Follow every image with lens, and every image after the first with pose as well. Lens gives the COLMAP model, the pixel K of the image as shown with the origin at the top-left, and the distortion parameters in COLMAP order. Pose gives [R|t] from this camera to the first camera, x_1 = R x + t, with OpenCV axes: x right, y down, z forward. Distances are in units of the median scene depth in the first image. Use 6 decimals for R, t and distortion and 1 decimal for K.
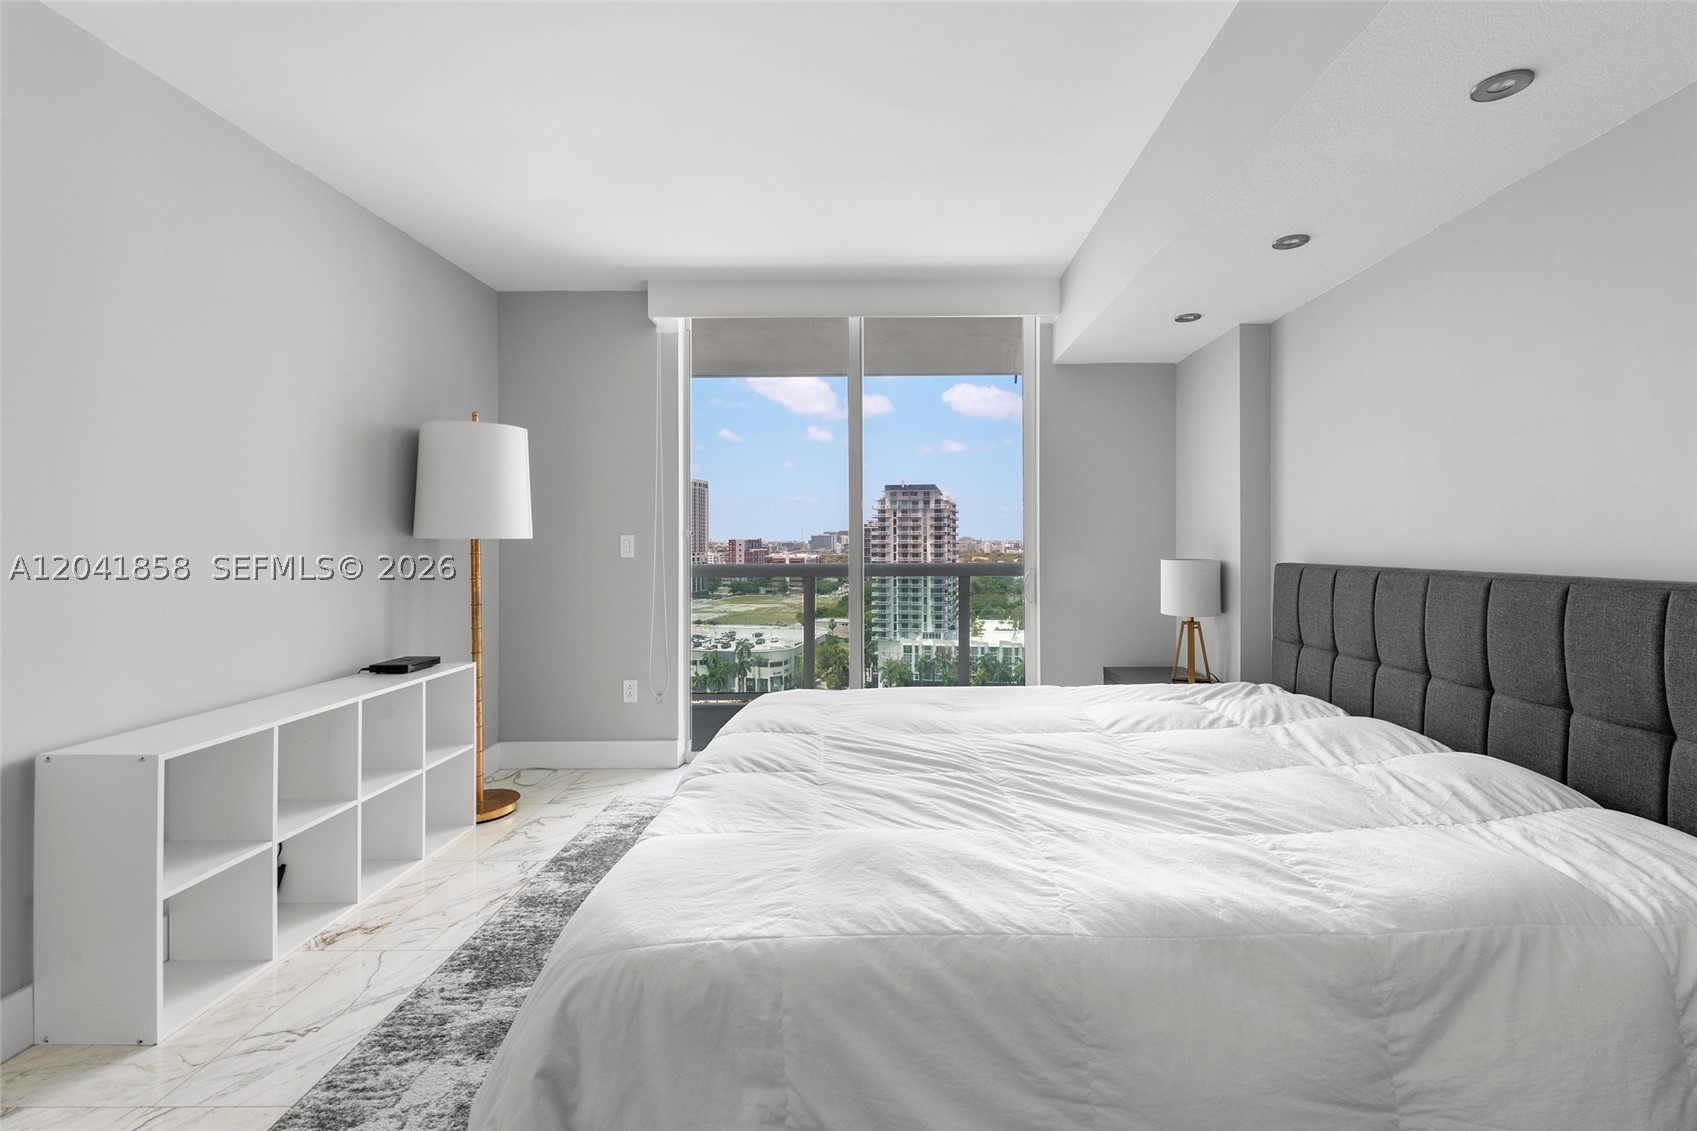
lens RADIAL K [[762.9, 0, 885.8], [0, 762.9, 538.0], [0, 0, 1]] dist [0.009844, -0.000205]
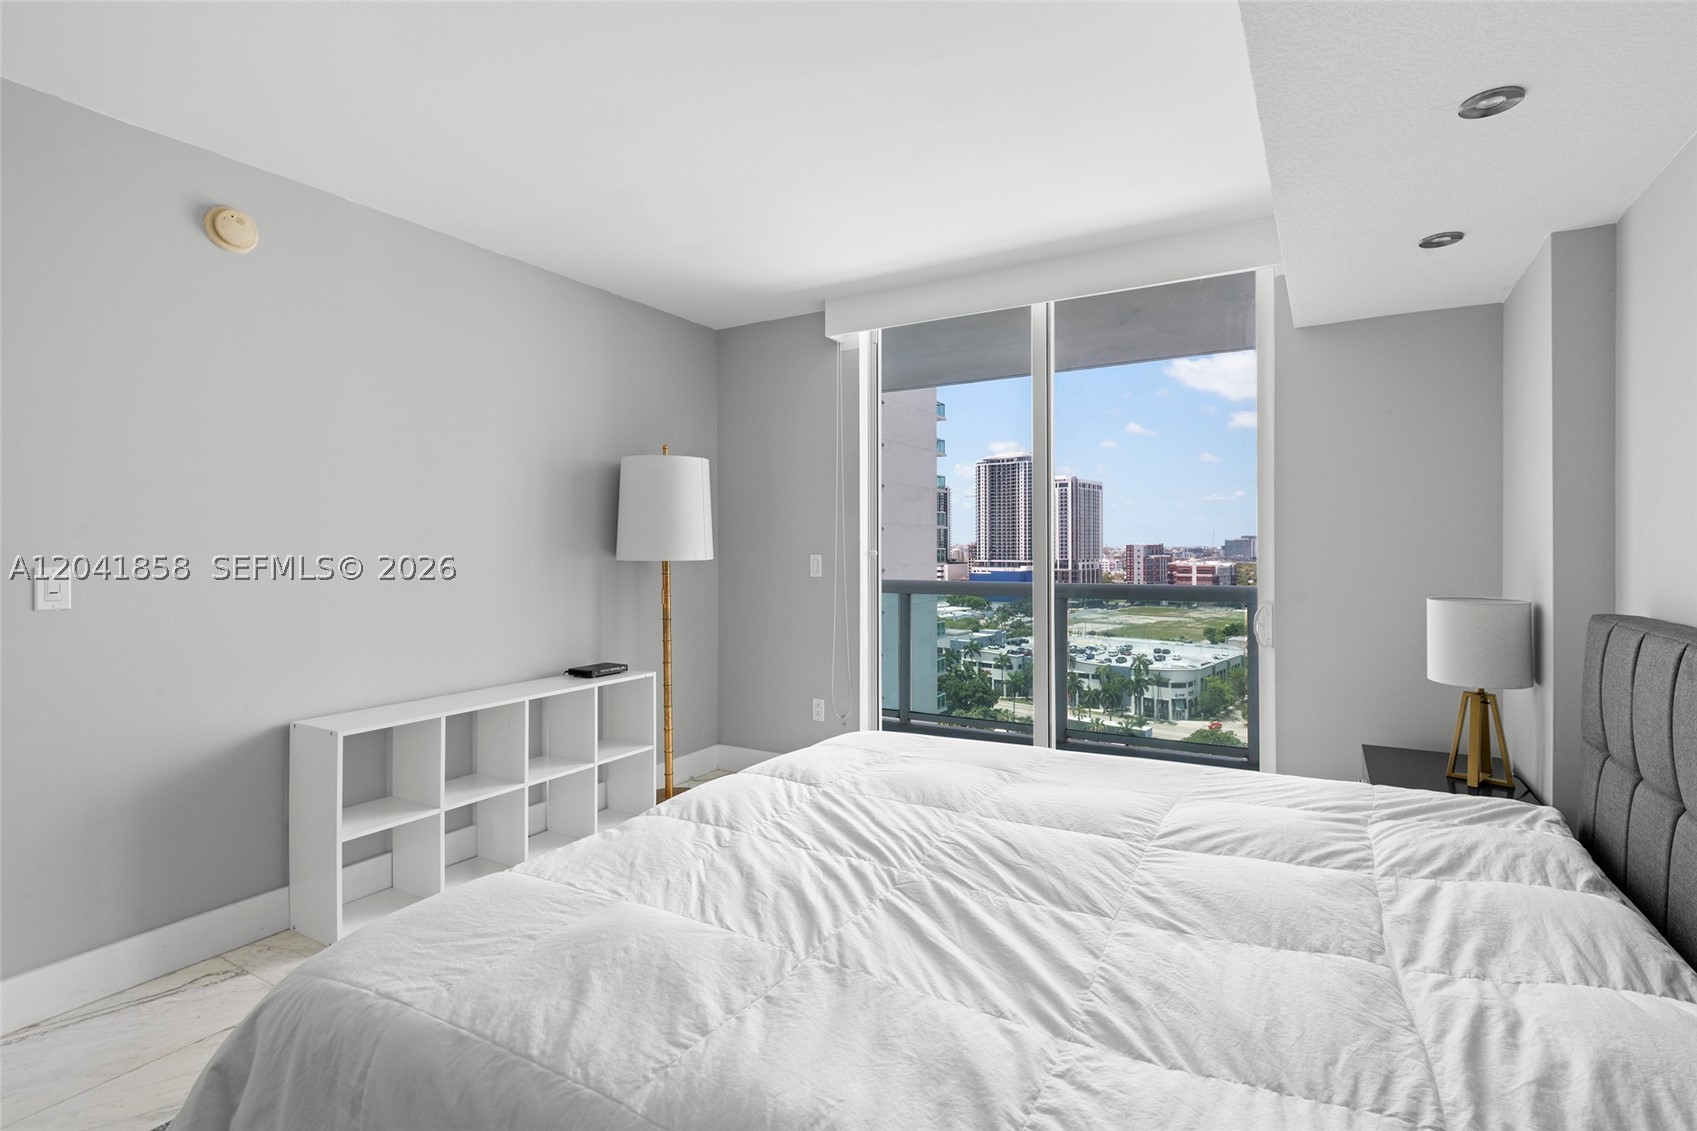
lens RADIAL K [[806.6, 0, 867.2], [0, 806.6, 546.0], [0, 0, 1]] dist [0.017628, -0.011304]
pose [[0.871389, 0.000758, -0.490591, 0.286660], [0.000855, 0.999995, 0.003063, -0.022078], [0.490591, -0.003088, 0.871384, 0.125895]]
